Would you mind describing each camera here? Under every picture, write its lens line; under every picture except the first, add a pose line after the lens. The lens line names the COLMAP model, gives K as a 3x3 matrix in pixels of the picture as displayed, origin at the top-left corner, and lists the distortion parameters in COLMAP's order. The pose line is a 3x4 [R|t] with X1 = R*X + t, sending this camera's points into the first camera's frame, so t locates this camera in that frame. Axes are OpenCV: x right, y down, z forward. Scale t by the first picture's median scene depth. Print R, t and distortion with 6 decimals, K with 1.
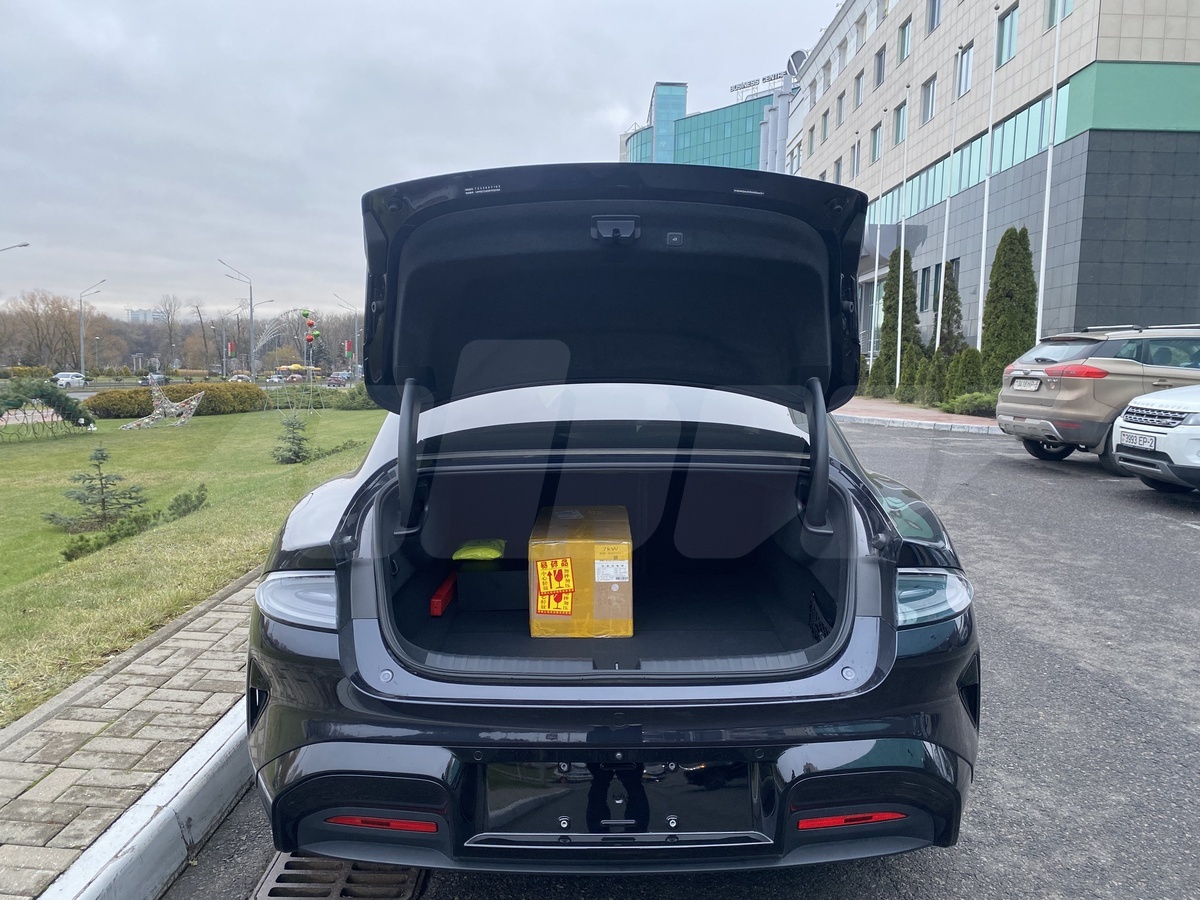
lens RADIAL K [[910.7, 0, 608.1], [0, 910.7, 453.8], [0, 0, 1]] dist [0.006019, 0.001233]
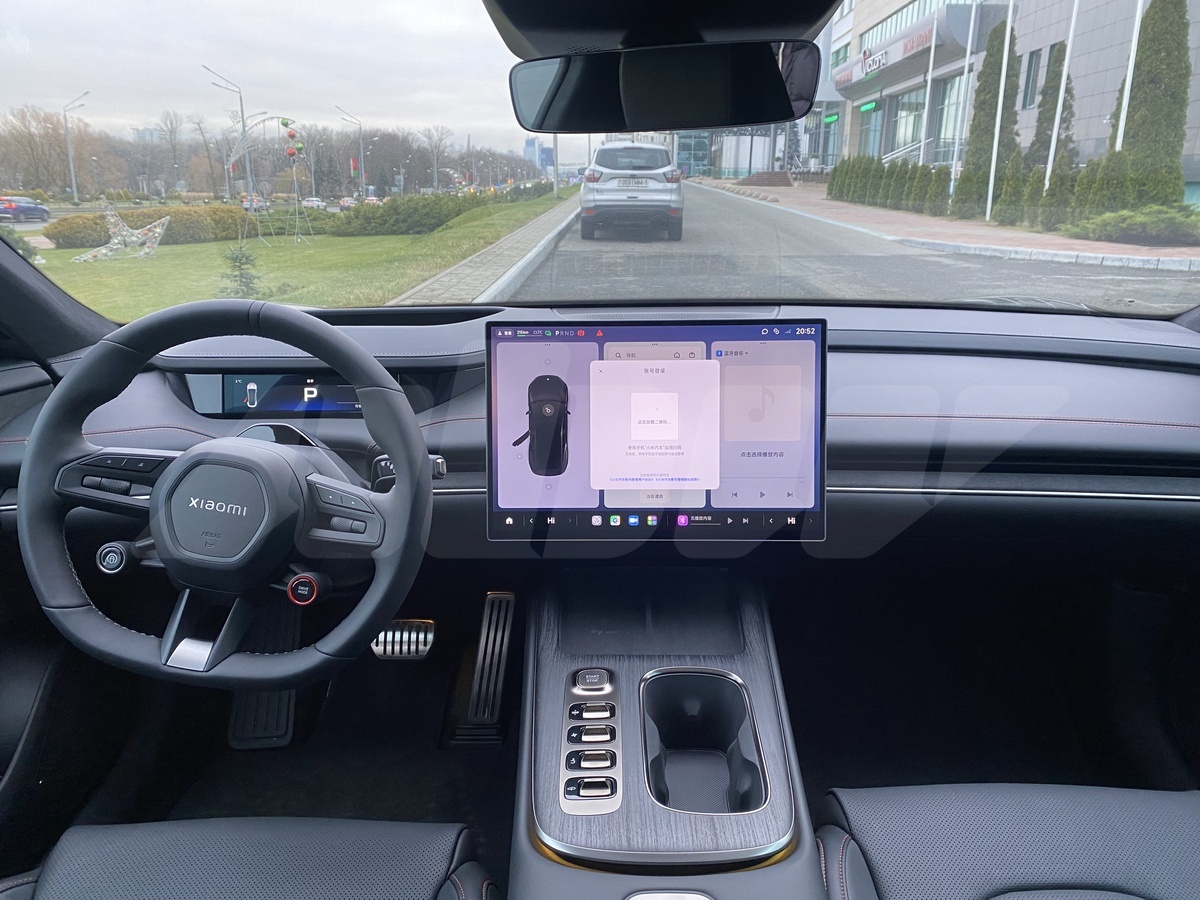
lens RADIAL K [[910.7, 0, 603.6], [0, 910.7, 447.6], [0, 0, 1]] dist [0.006019, 0.001233]
pose [[0.999460, 0.001164, -0.032836, -0.000906], [0.004847, 0.983216, 0.182378, -0.008489], [0.032497, -0.182439, 0.982680, 0.121382]]
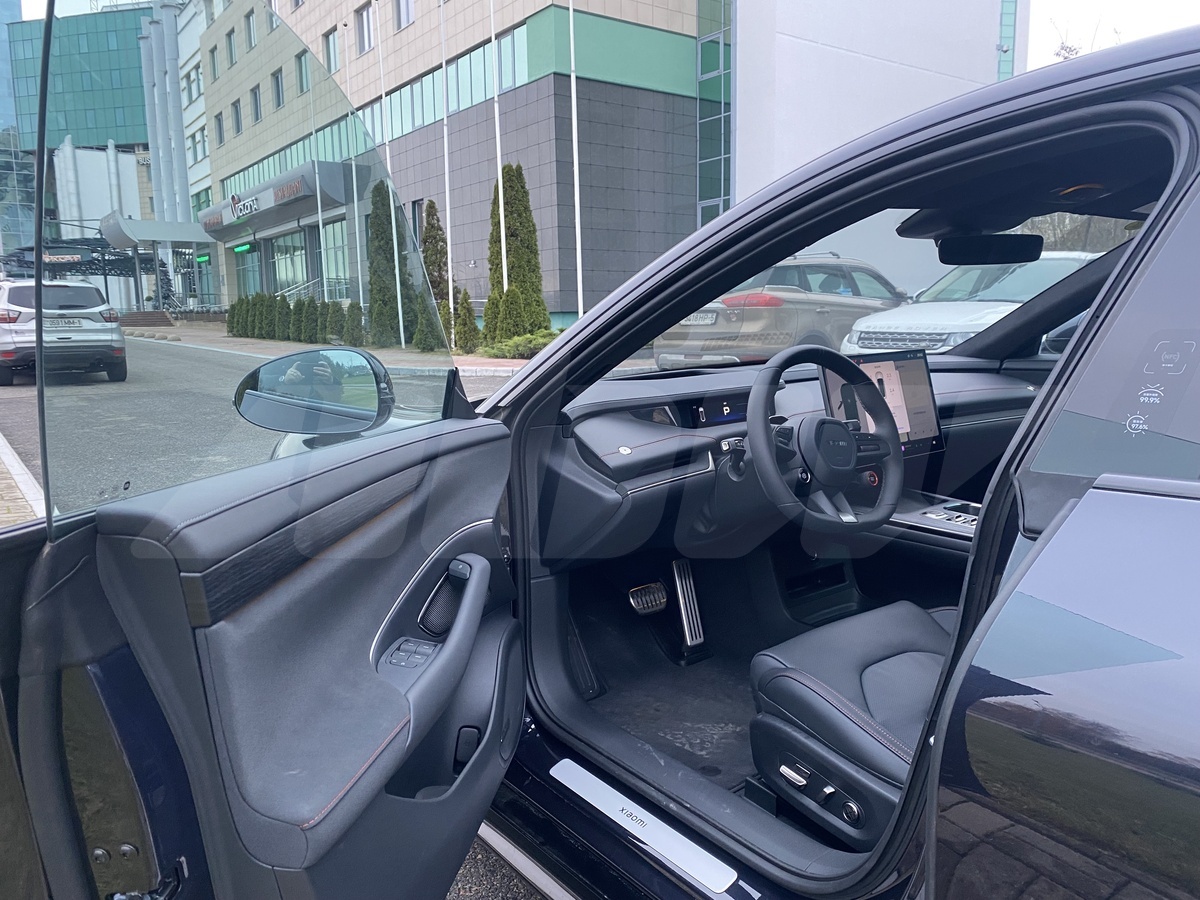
lens RADIAL K [[910.7, 0, 594.4], [0, 910.7, 458.9], [0, 0, 1]] dist [0.006019, 0.001233]
pose [[0.811796, -0.119420, 0.571600, -0.054384], [0.088099, 0.992708, 0.082279, -0.006604], [-0.577258, -0.016437, 0.816397, 0.112185]]
